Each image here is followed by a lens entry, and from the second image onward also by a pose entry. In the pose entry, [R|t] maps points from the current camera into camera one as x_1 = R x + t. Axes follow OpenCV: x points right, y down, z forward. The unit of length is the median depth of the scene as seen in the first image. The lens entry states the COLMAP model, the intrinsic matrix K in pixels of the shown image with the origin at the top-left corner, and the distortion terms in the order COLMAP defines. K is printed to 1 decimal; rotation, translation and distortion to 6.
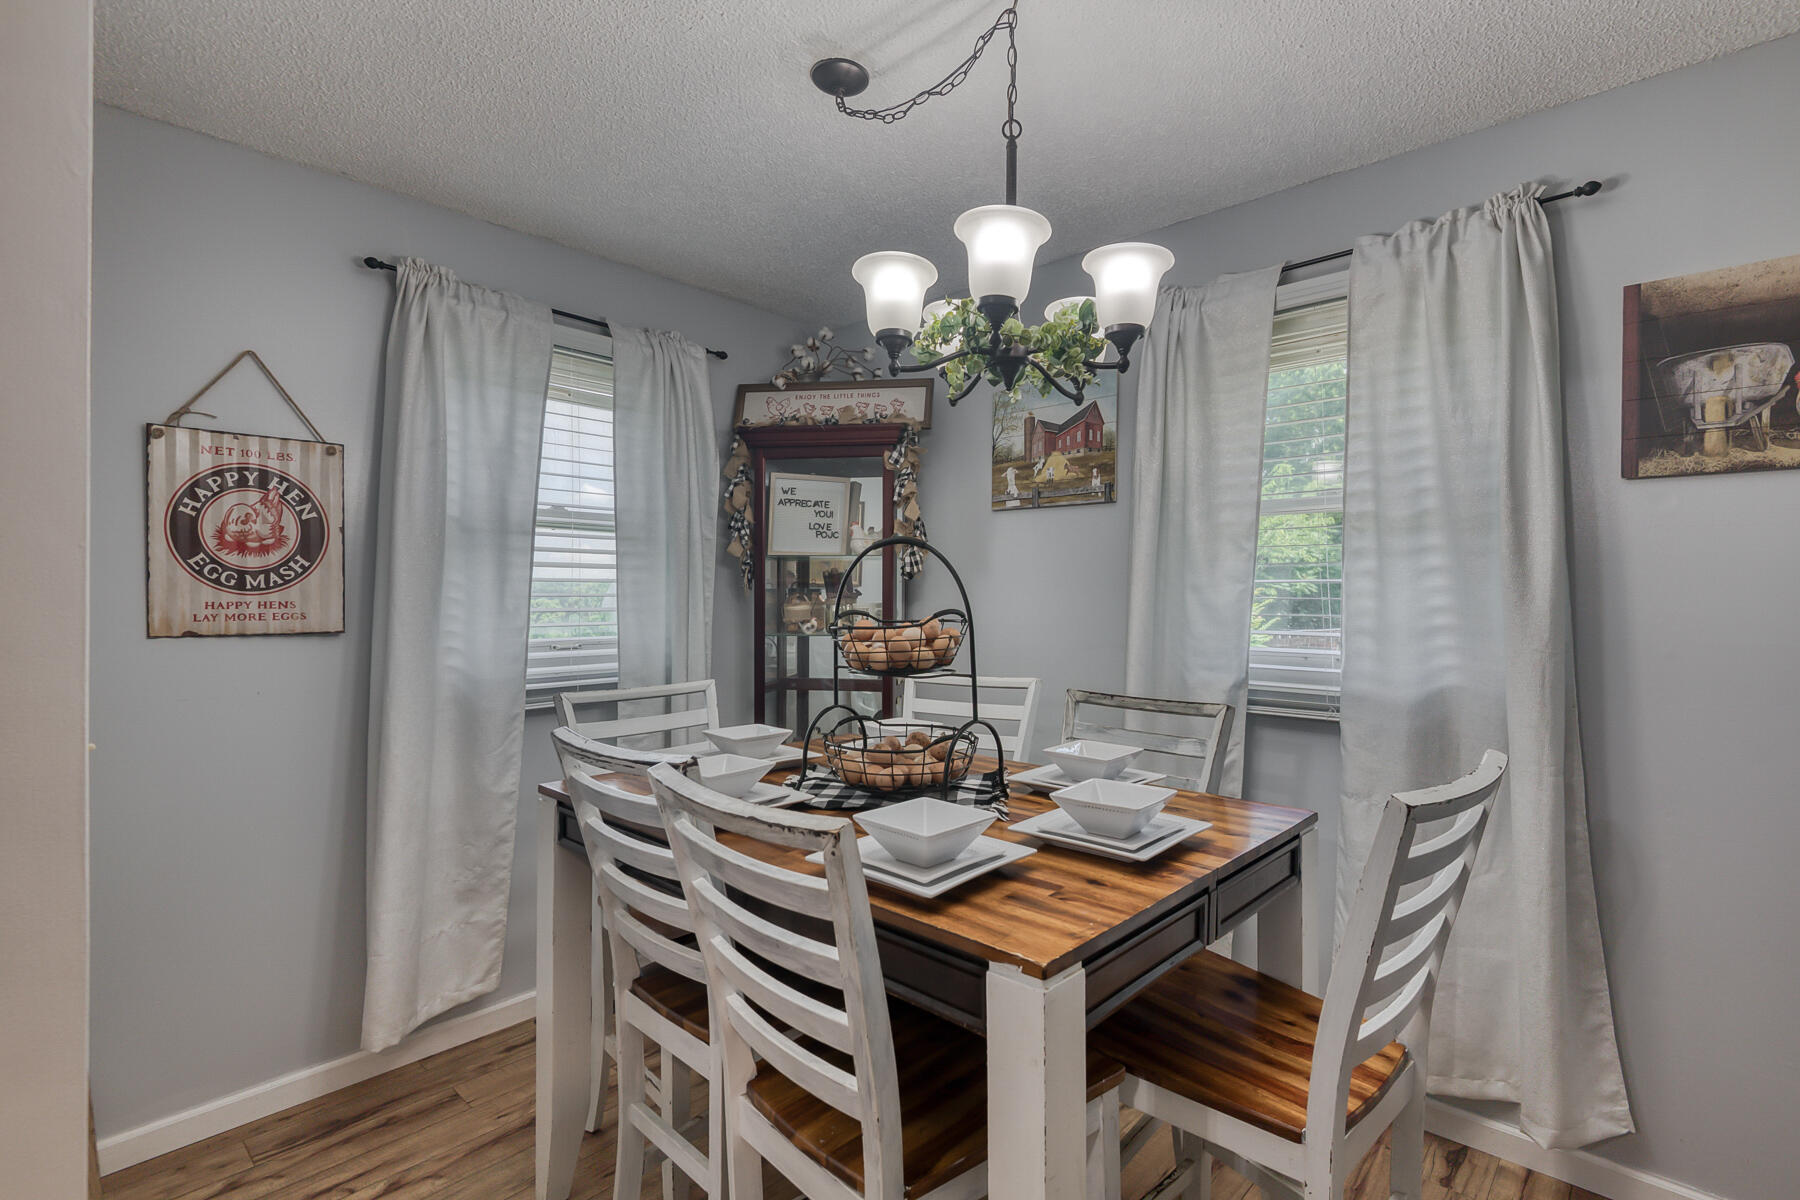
lens RADIAL K [[860.6, 0, 909.0], [0, 860.6, 593.7], [0, 0, 1]] dist [0.026859, -0.007099]
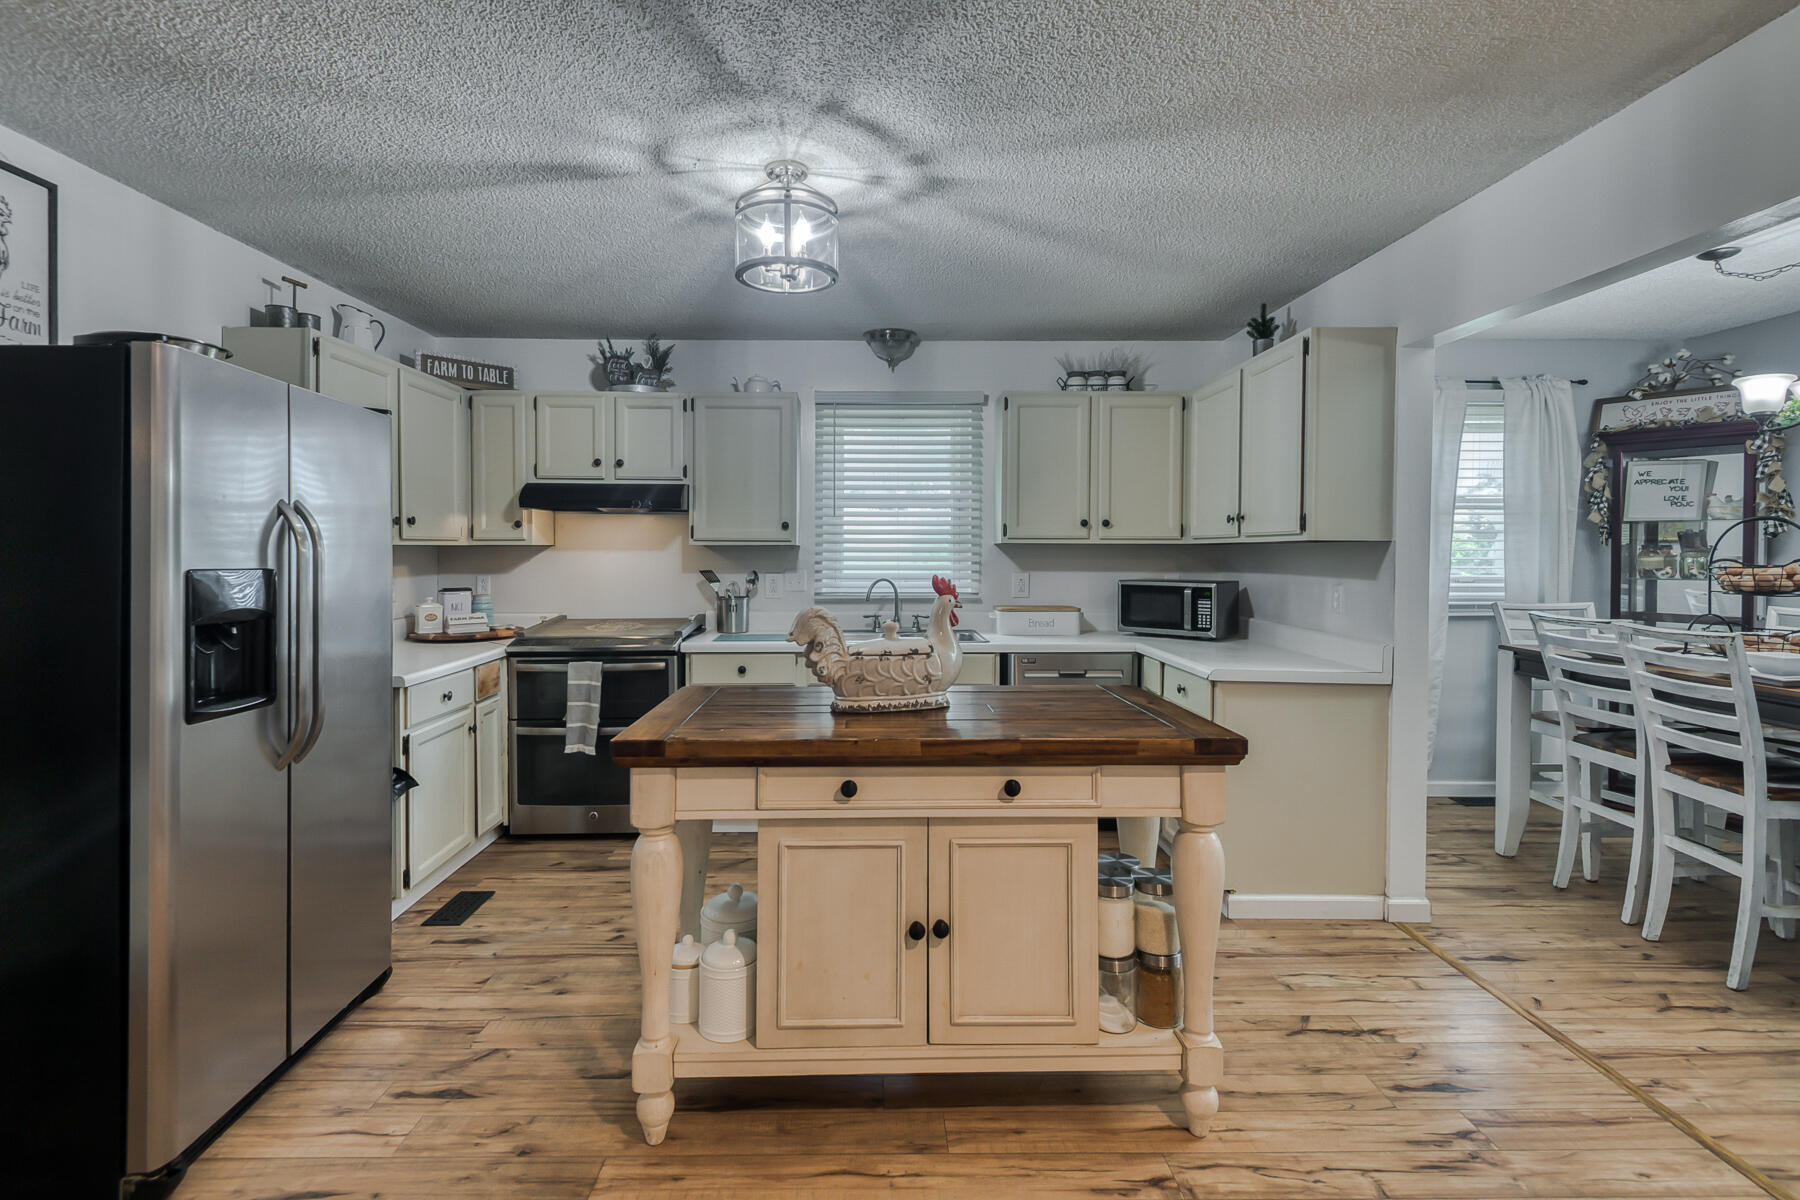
lens RADIAL K [[860.6, 0, 875.8], [0, 860.6, 557.5], [0, 0, 1]] dist [0.026859, -0.007099]
pose [[0.698952, 0.005826, -0.715144, 0.001921], [-0.000649, 0.999972, 0.007512, 0.004398], [0.715168, -0.004786, 0.698936, -0.878256]]
